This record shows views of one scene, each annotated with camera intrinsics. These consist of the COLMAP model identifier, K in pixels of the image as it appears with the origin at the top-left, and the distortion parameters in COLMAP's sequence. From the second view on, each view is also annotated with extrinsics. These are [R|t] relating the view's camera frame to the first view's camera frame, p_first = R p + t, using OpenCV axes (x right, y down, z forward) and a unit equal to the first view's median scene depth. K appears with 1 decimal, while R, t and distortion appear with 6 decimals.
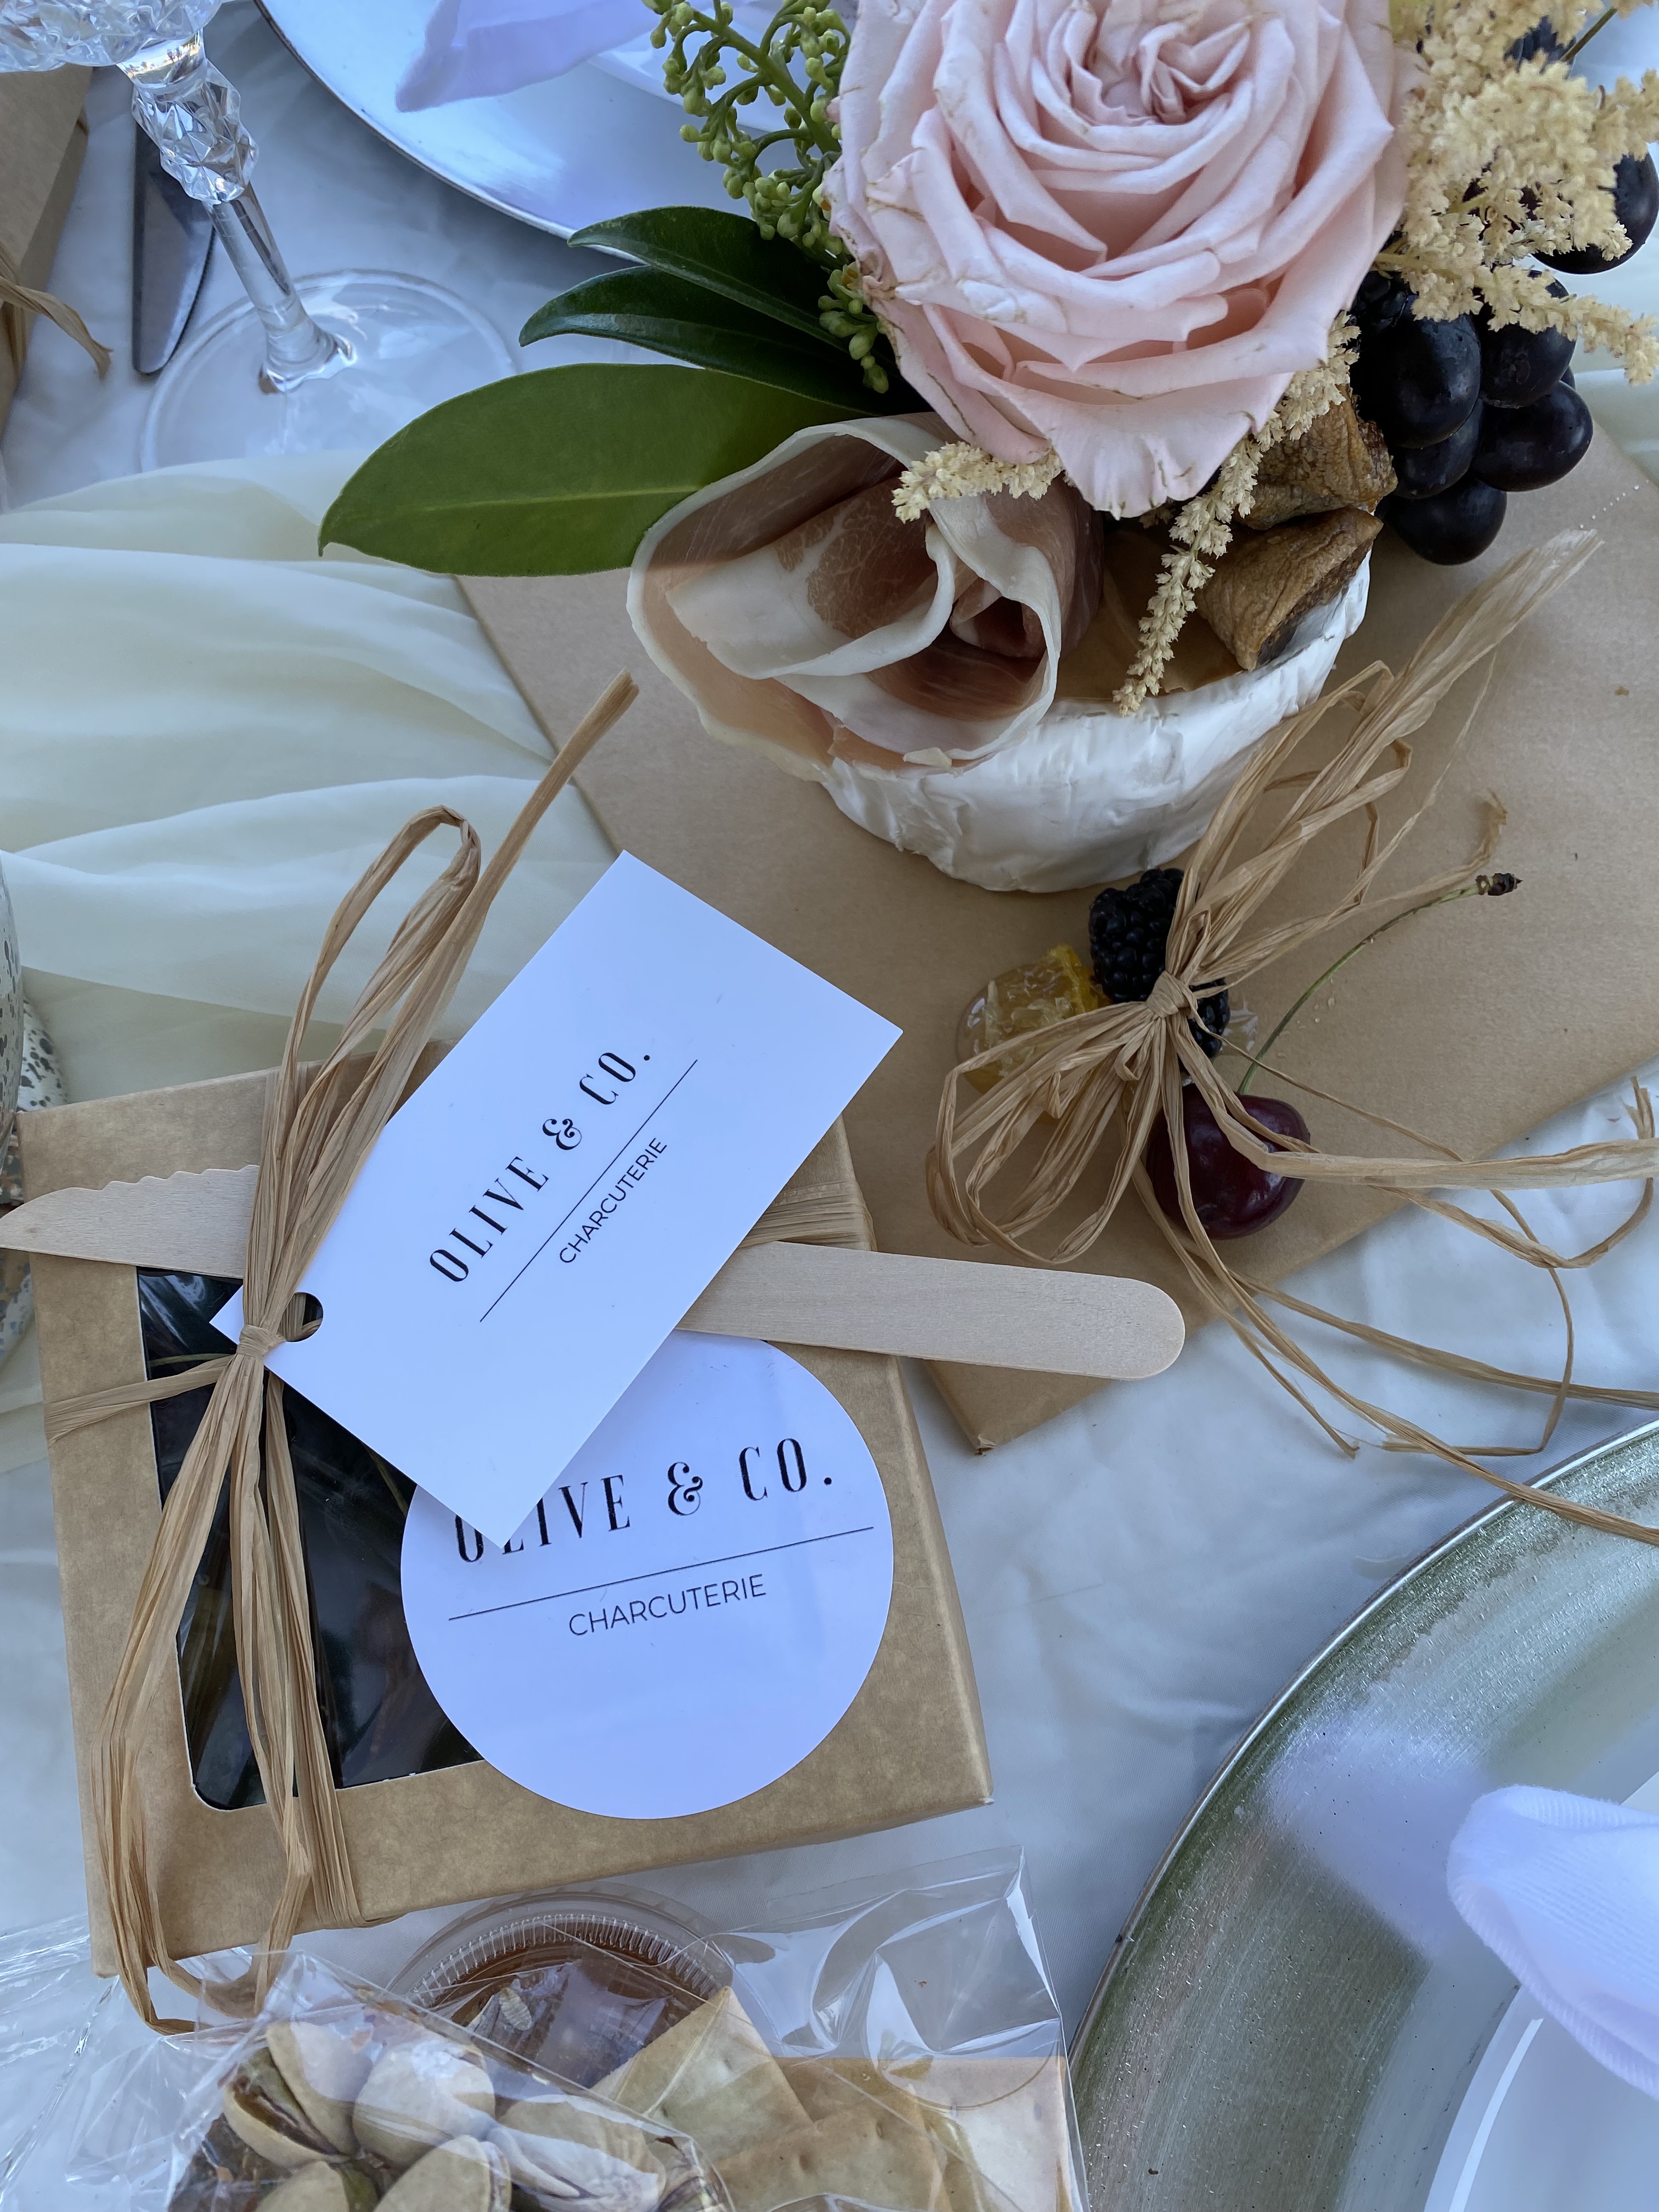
lens RADIAL K [[1719.9, 0, 829.5], [0, 1719.9, 1106.0], [0, 0, 1]] dist [0.006488, -0.069848]
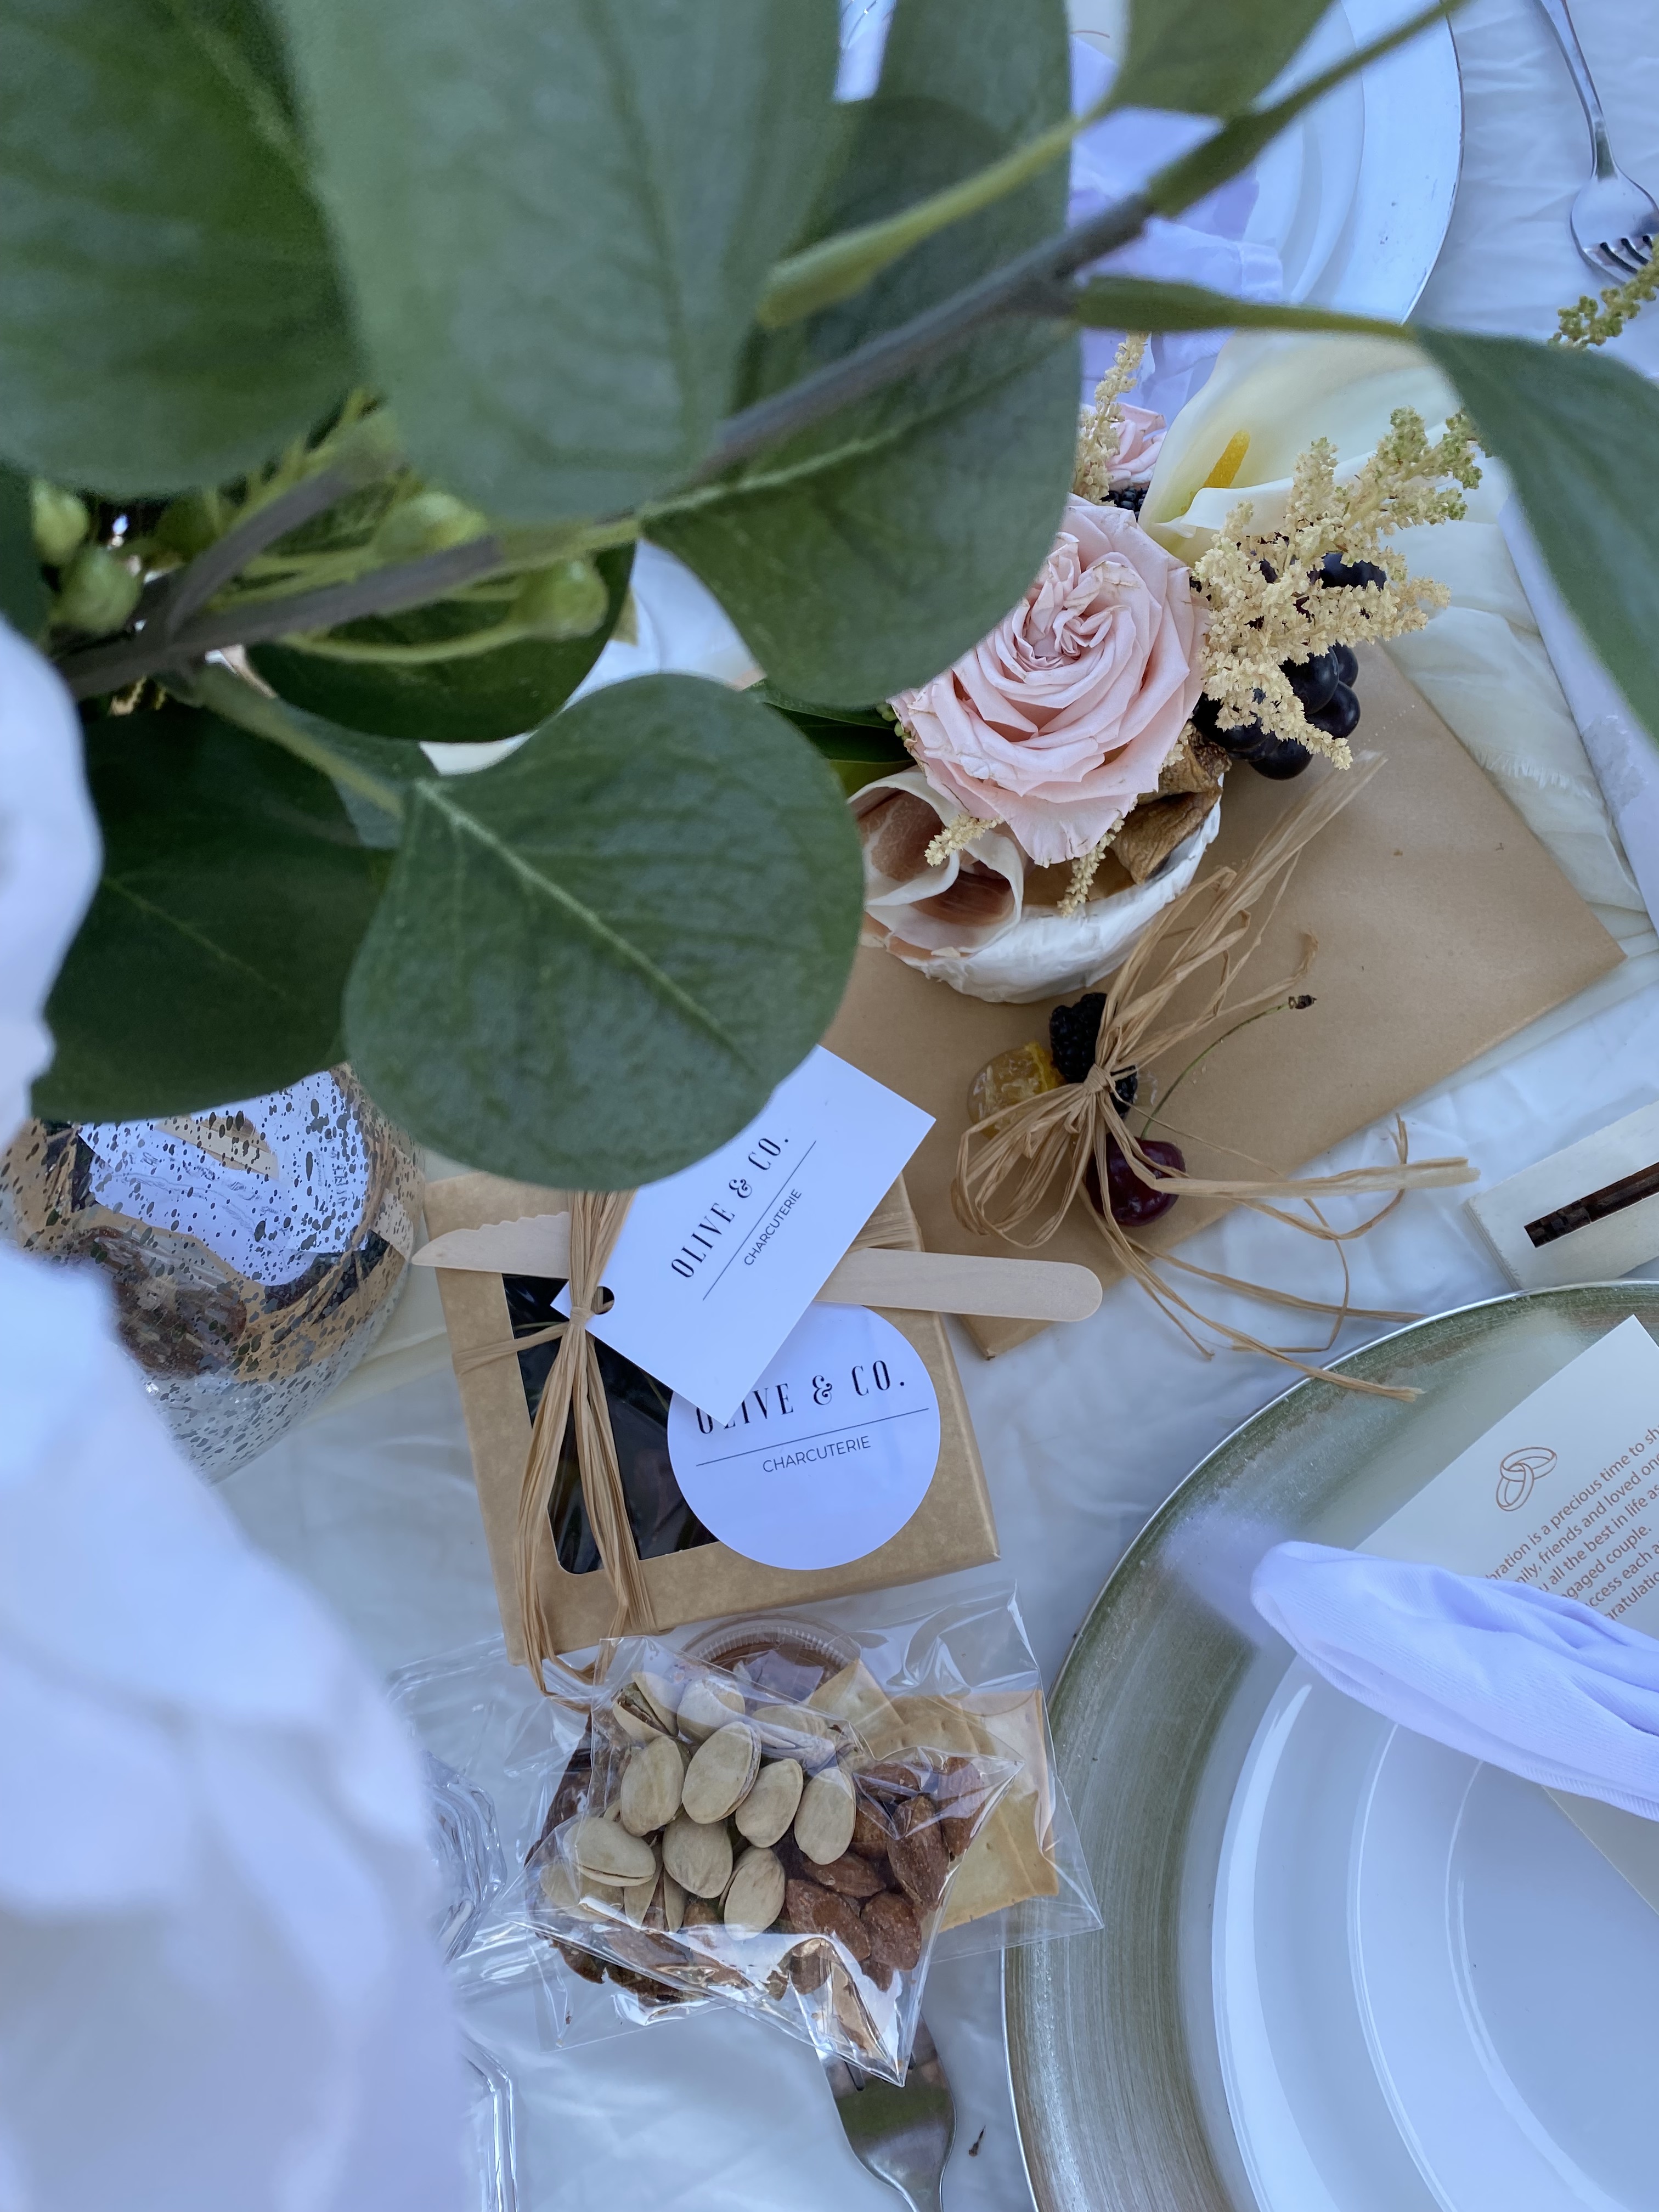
lens RADIAL K [[1667.8, 0, 829.5], [0, 1667.8, 1106.0], [0, 0, 1]] dist [0.039194, 0.000190]
pose [[0.999398, -0.032091, -0.013200, -0.041044], [0.033014, 0.996491, 0.076918, -0.189908], [0.010685, -0.077308, 0.996950, -0.654523]]
